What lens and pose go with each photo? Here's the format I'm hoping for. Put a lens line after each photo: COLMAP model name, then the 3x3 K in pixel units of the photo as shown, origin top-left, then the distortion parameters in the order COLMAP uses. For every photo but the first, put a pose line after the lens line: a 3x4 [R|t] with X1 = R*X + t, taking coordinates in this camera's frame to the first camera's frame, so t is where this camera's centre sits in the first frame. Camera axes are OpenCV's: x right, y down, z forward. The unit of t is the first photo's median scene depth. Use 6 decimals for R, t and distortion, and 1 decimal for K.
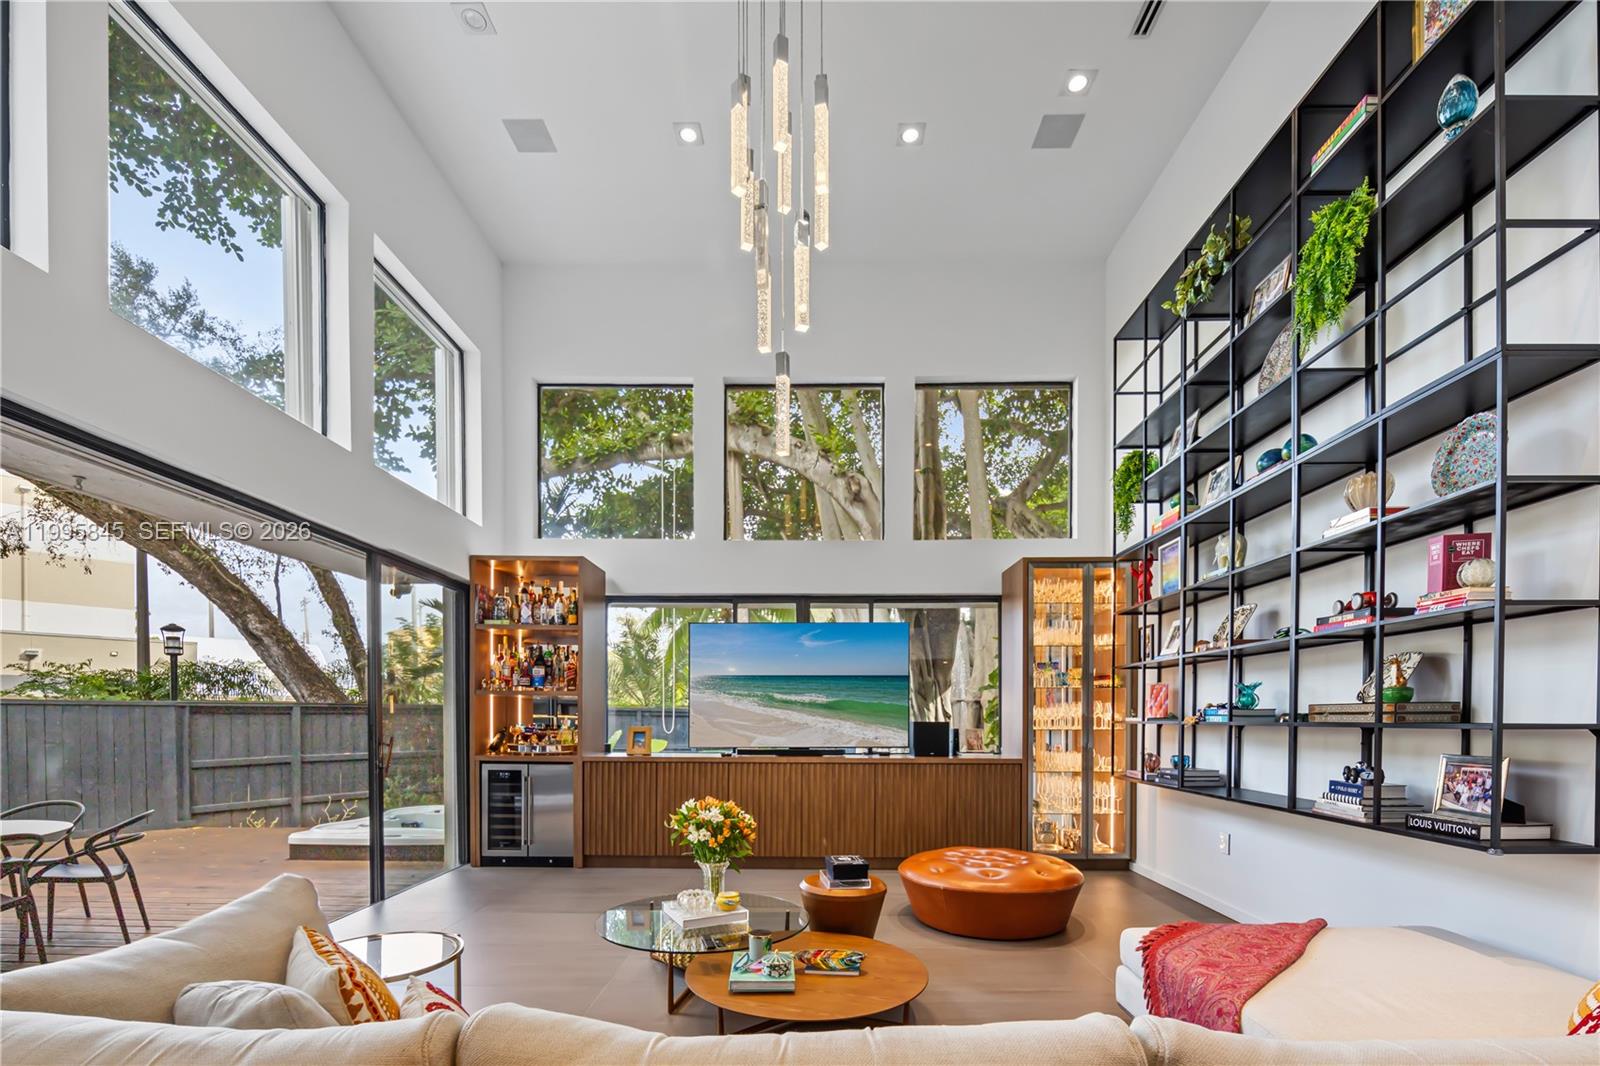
lens RADIAL K [[705.4, 0, 803.0], [0, 705.4, 727.9], [0, 0, 1]] dist [0.000165, 0.010447]
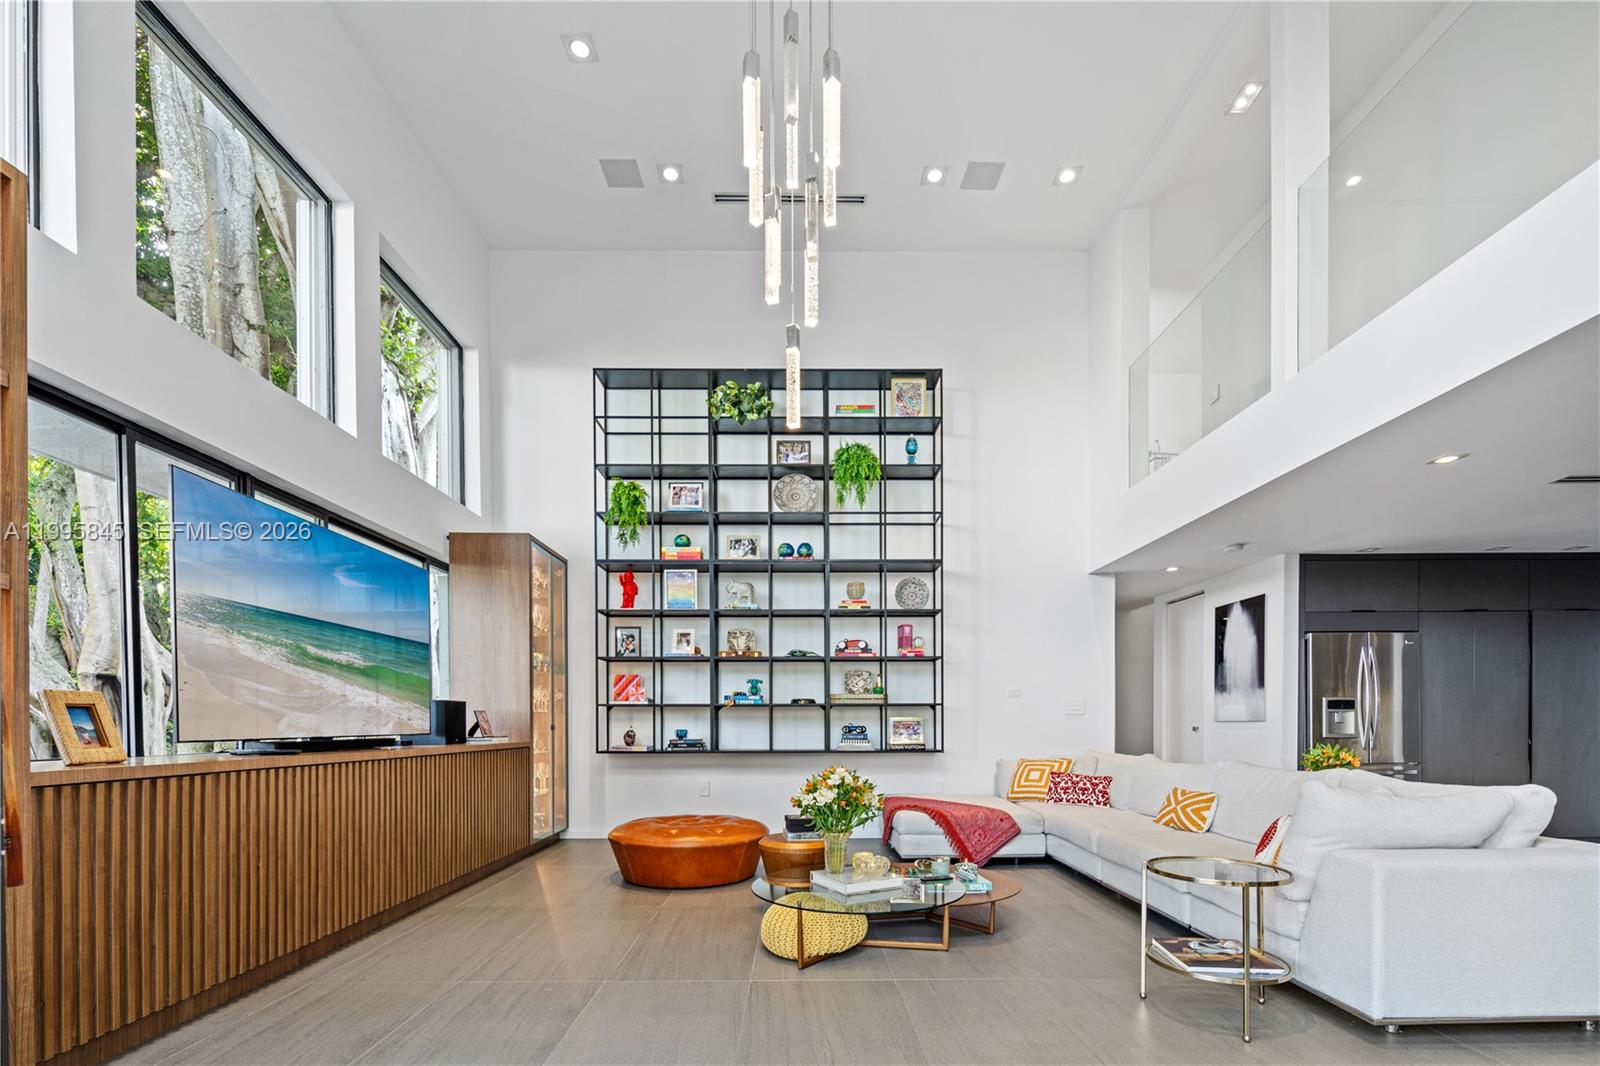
lens RADIAL K [[705.4, 0, 803.0], [0, 705.4, 727.9], [0, 0, 1]] dist [0.000165, 0.010447]
pose [[-0.025699, -0.009601, 0.999624, -0.626056], [0.015496, 0.999830, 0.010001, 0.020335], [-0.999550, 0.015747, -0.025545, 0.618080]]
